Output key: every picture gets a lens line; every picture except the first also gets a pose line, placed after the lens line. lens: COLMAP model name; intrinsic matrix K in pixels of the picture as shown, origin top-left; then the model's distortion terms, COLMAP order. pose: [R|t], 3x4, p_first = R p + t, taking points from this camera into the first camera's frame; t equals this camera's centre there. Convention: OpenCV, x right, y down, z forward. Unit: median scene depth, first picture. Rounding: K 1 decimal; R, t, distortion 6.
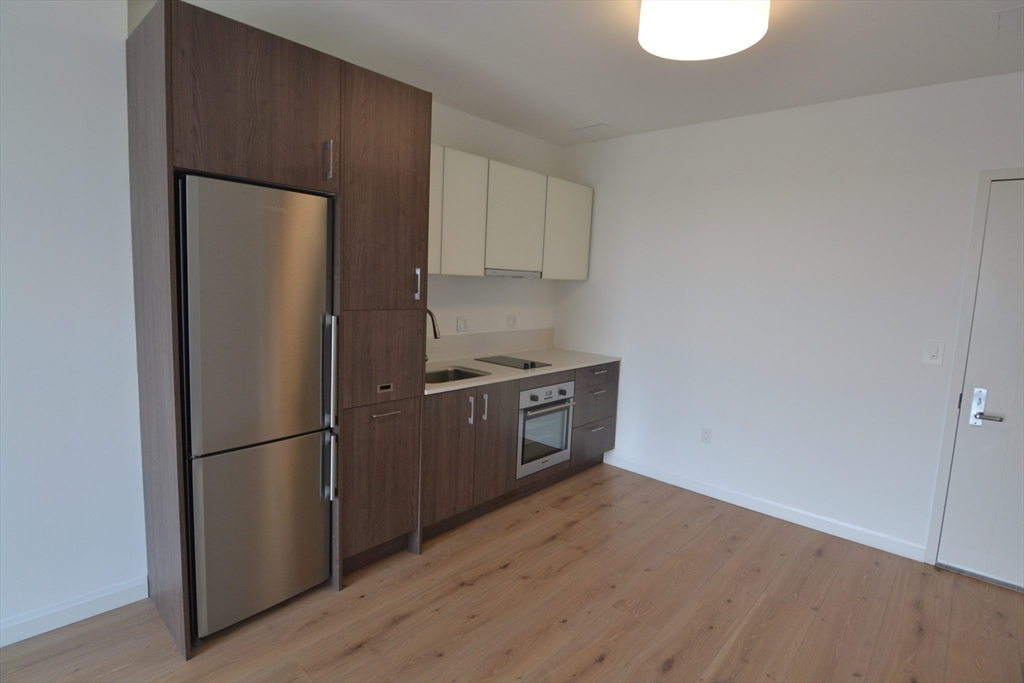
lens RADIAL K [[511.2, 0, 505.3], [0, 511.2, 338.4], [0, 0, 1]] dist [-0.008437, -0.008287]
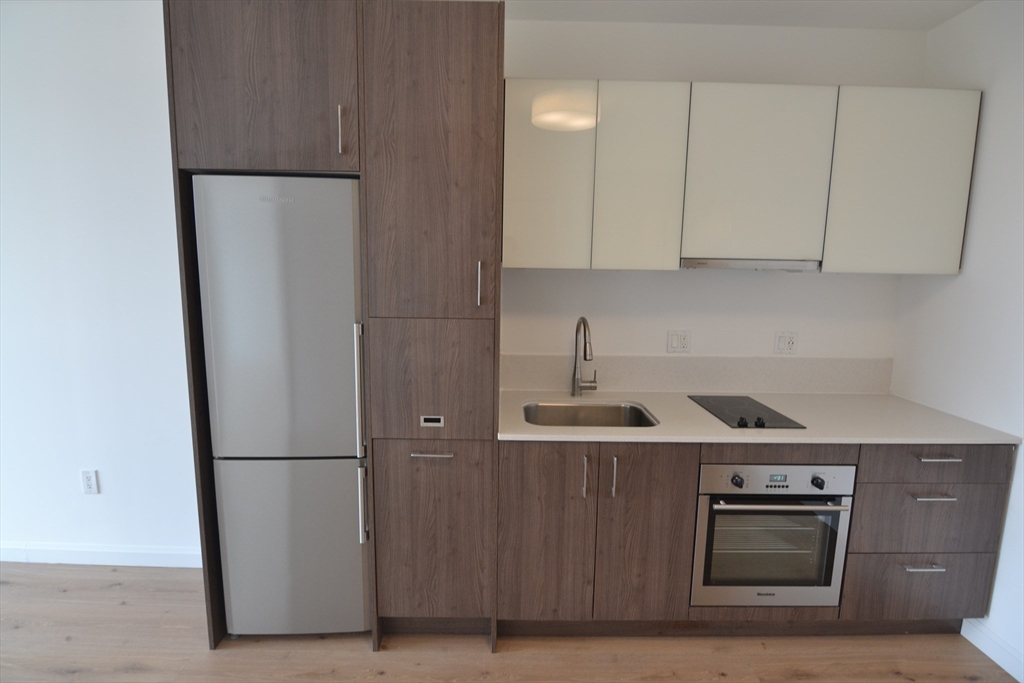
lens RADIAL K [[511.2, 0, 505.6], [0, 511.2, 338.3], [0, 0, 1]] dist [-0.008437, -0.008287]
pose [[0.683099, 0.073066, -0.726661, 0.346392], [-0.071585, 0.996890, 0.032944, -0.052778], [0.726809, 0.029514, 0.686206, 0.502966]]
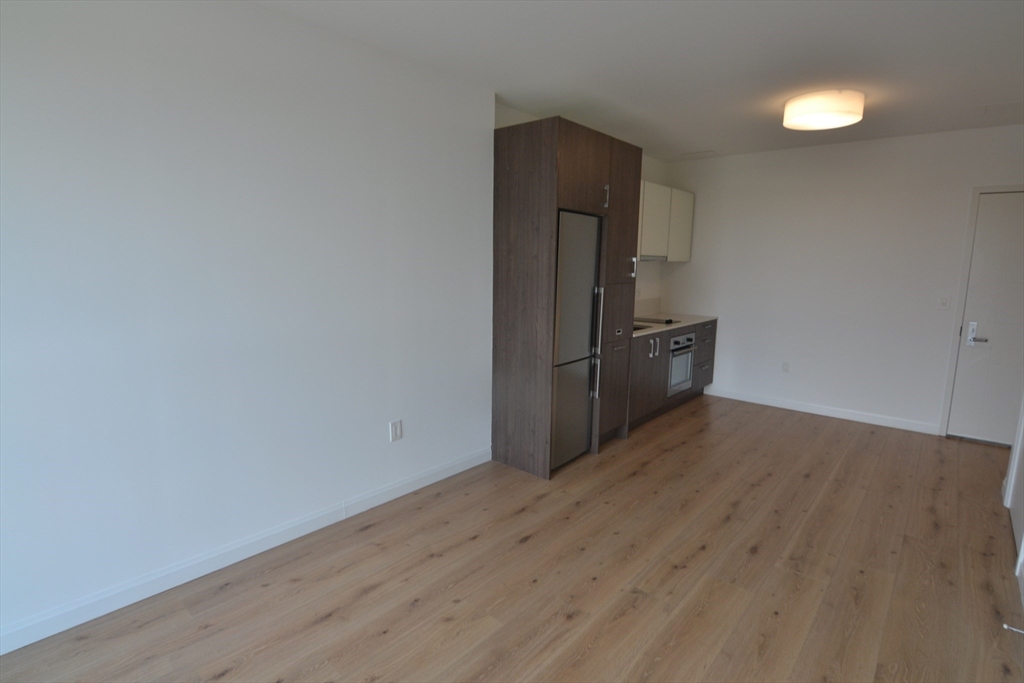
lens RADIAL K [[511.2, 0, 506.1], [0, 511.2, 337.0], [0, 0, 1]] dist [-0.008437, -0.008287]
pose [[0.999306, -0.031152, 0.020417, -0.570762], [0.030457, 0.998975, 0.033483, 0.043296], [-0.021439, -0.032837, 0.999231, -0.567862]]
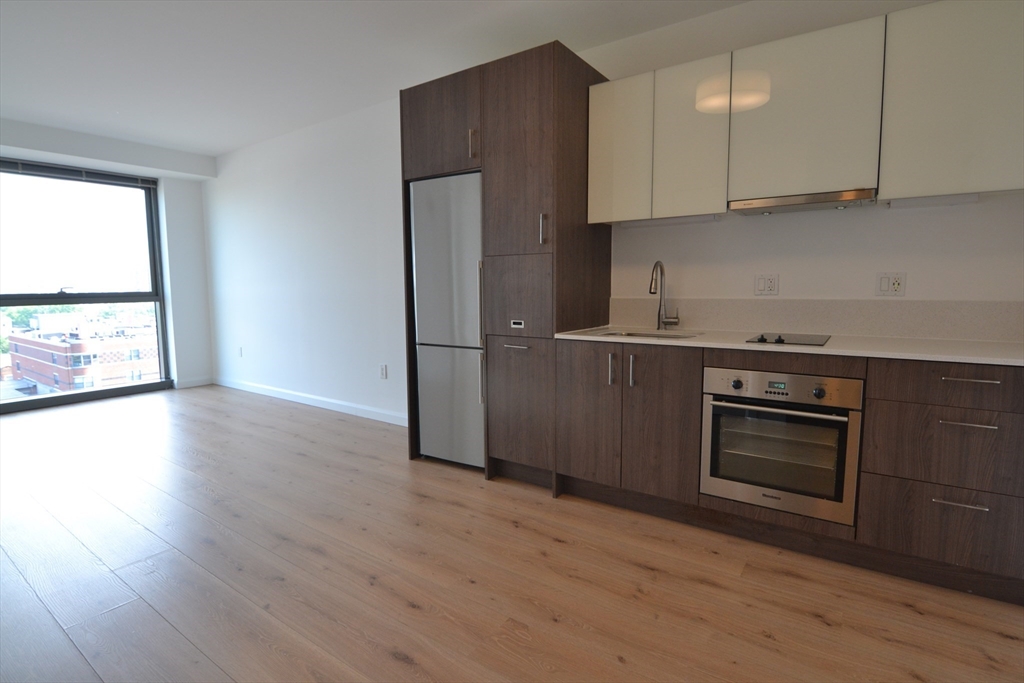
lens RADIAL K [[511.2, 0, 504.4], [0, 511.2, 338.1], [0, 0, 1]] dist [-0.008437, -0.008287]
pose [[0.123660, 0.057063, -0.990683, 0.815483], [-0.104465, 0.993546, 0.044188, 0.073771], [0.986811, 0.098027, 0.128823, 0.749344]]
